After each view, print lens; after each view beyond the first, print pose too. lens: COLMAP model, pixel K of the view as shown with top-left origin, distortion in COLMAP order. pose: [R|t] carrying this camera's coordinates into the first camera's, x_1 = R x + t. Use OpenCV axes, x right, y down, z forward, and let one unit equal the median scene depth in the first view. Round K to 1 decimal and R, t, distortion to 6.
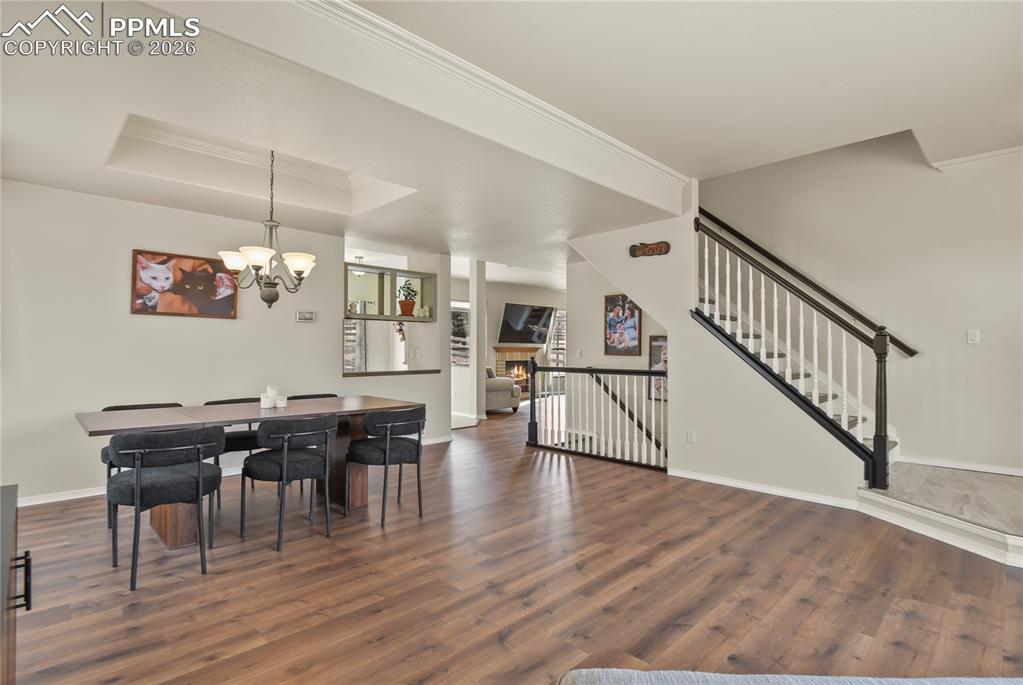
lens RADIAL K [[502.1, 0, 511.5], [0, 502.1, 342.5], [0, 0, 1]] dist [-0.013545, -0.001585]
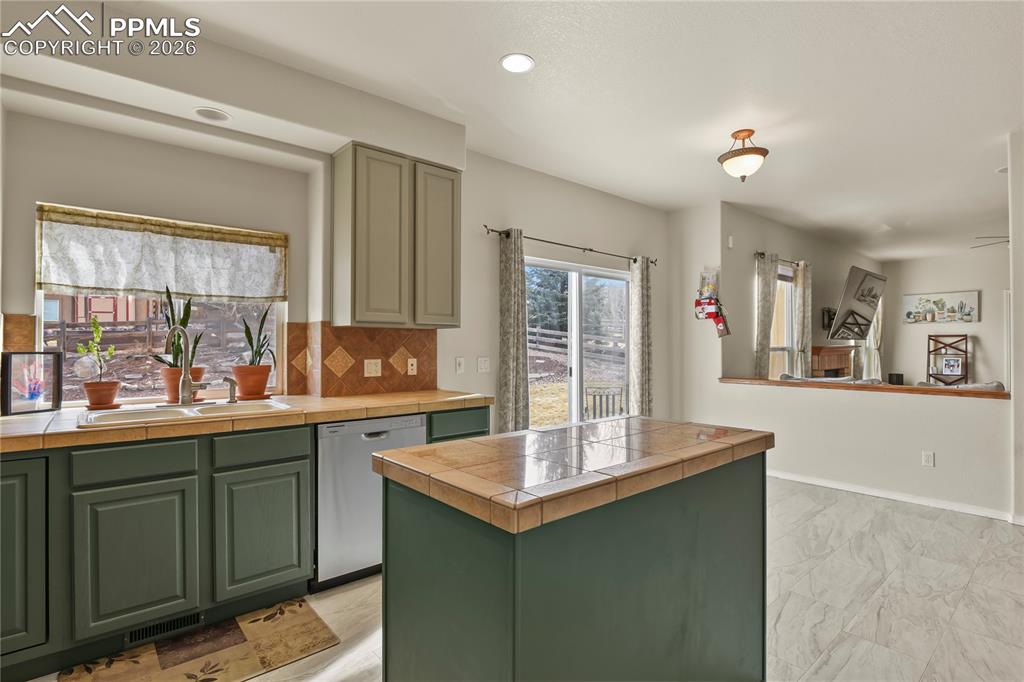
lens RADIAL K [[499.4, 0, 518.2], [0, 499.4, 341.2], [0, 0, 1]] dist [-0.014660, -0.000637]
pose [[0.998098, -0.004640, -0.061478, -0.946087], [0.005113, 0.999958, 0.007545, -0.006662], [0.061441, -0.007845, 0.998080, 1.153173]]
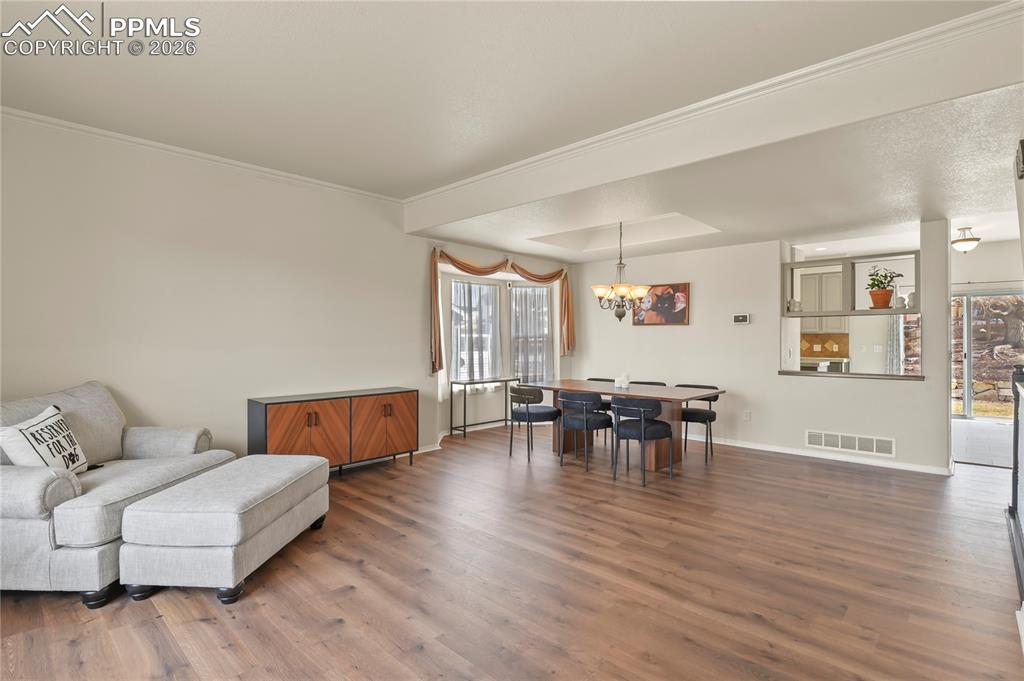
lens RADIAL K [[493.4, 0, 527.2], [0, 493.4, 342.1], [0, 0, 1]] dist [0.000636, -0.011145]
pose [[0.056661, 0.004929, -0.998381, 0.837948], [0.015065, 0.999870, 0.005792, -0.016904], [0.998280, -0.015369, 0.056579, 0.539113]]
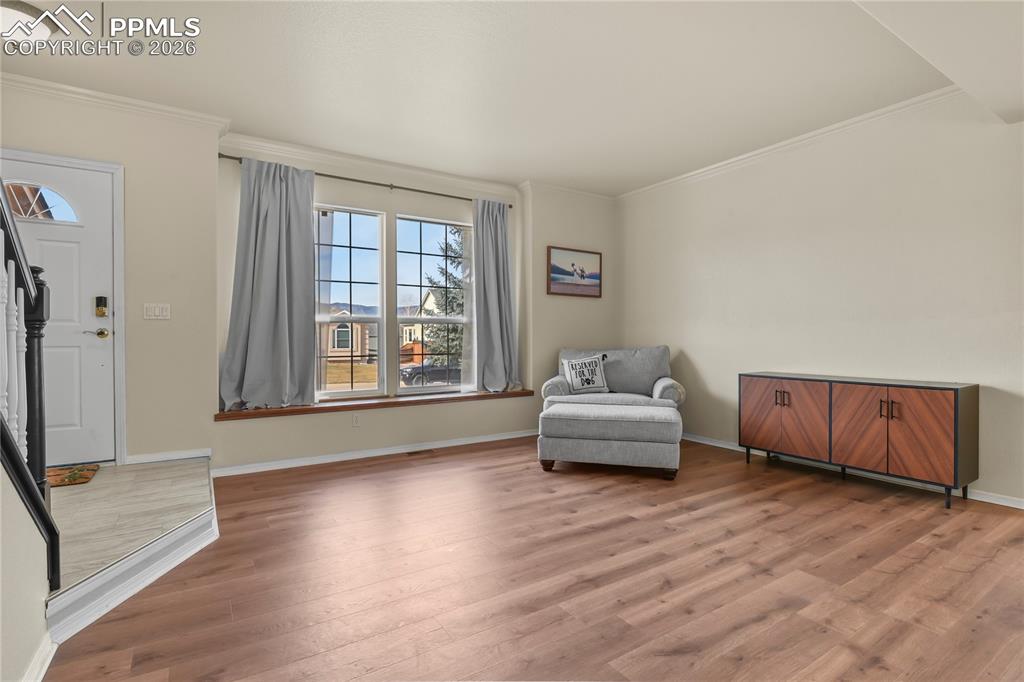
lens RADIAL K [[492.3, 0, 512.0], [0, 492.3, 341.0], [0, 0, 1]] dist [-0.011859, -0.000926]
pose [[-0.979953, -0.002290, 0.199216, 0.142492], [-0.003501, 0.999977, -0.005728, 0.036877], [-0.199198, -0.006311, -0.979939, 1.156519]]
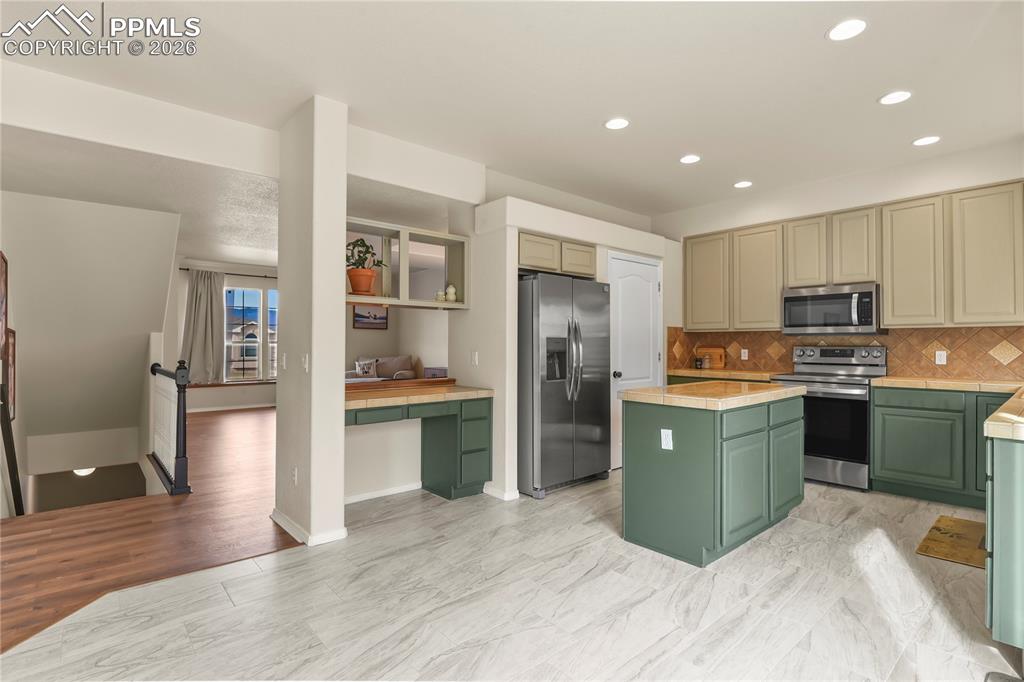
lens RADIAL K [[499.4, 0, 518.2], [0, 499.4, 341.2], [0, 0, 1]] dist [-0.014660, -0.000637]
pose [[-0.998947, -0.003531, 0.045740, -0.635828], [-0.004509, 0.999763, -0.021306, 0.021356], [-0.045654, -0.021489, -0.998726, 2.347891]]
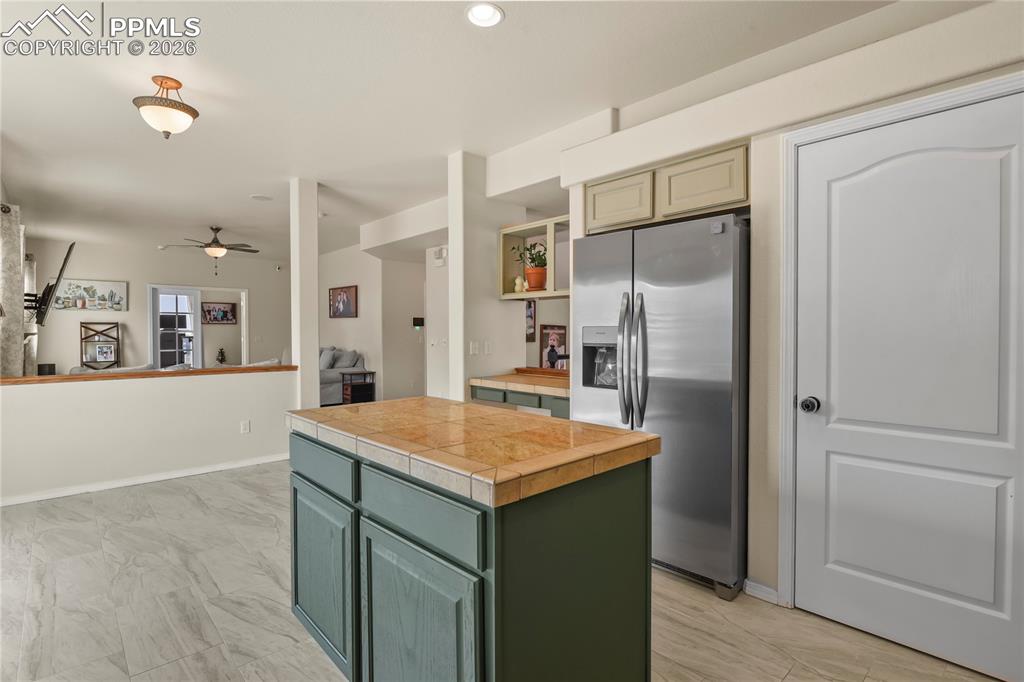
lens RADIAL K [[499.4, 0, 518.2], [0, 499.4, 341.2], [0, 0, 1]] dist [-0.014660, -0.000637]
pose [[0.019054, -0.021404, 0.999589, -1.319907], [-0.013805, 0.999670, 0.021668, 0.001264], [-0.999723, -0.014212, 0.018753, 1.488824]]
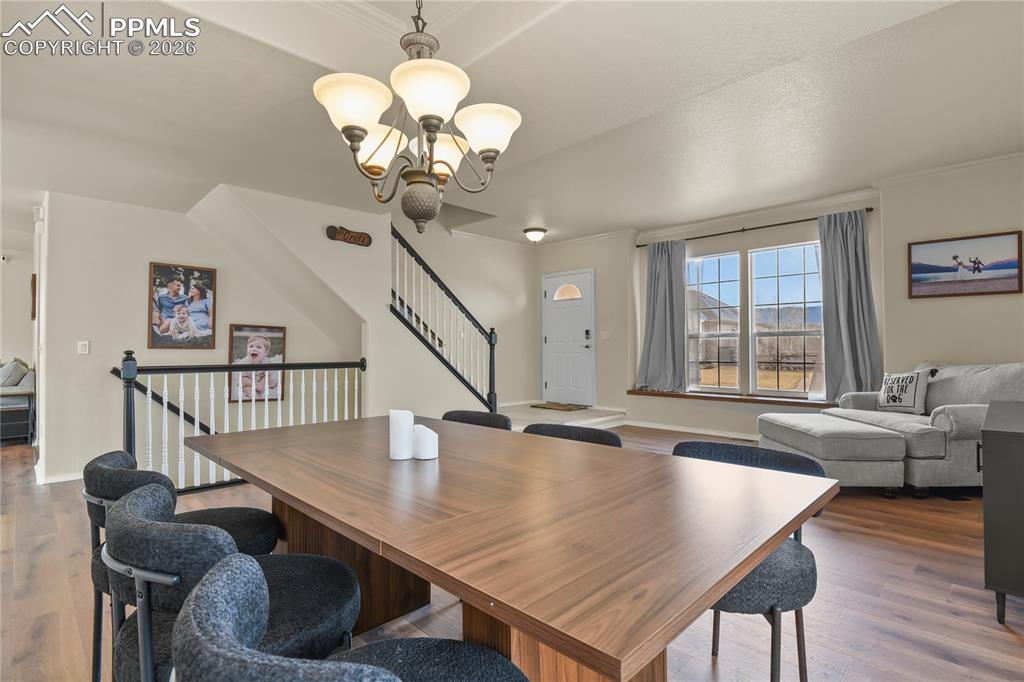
lens RADIAL K [[493.4, 0, 527.2], [0, 493.4, 342.6], [0, 0, 1]] dist [0.000636, -0.011145]
pose [[-0.028209, 0.010690, 0.999545, -0.778818], [-0.011255, 0.999876, -0.011011, 0.029018], [-0.999539, -0.011561, -0.028085, 0.777777]]
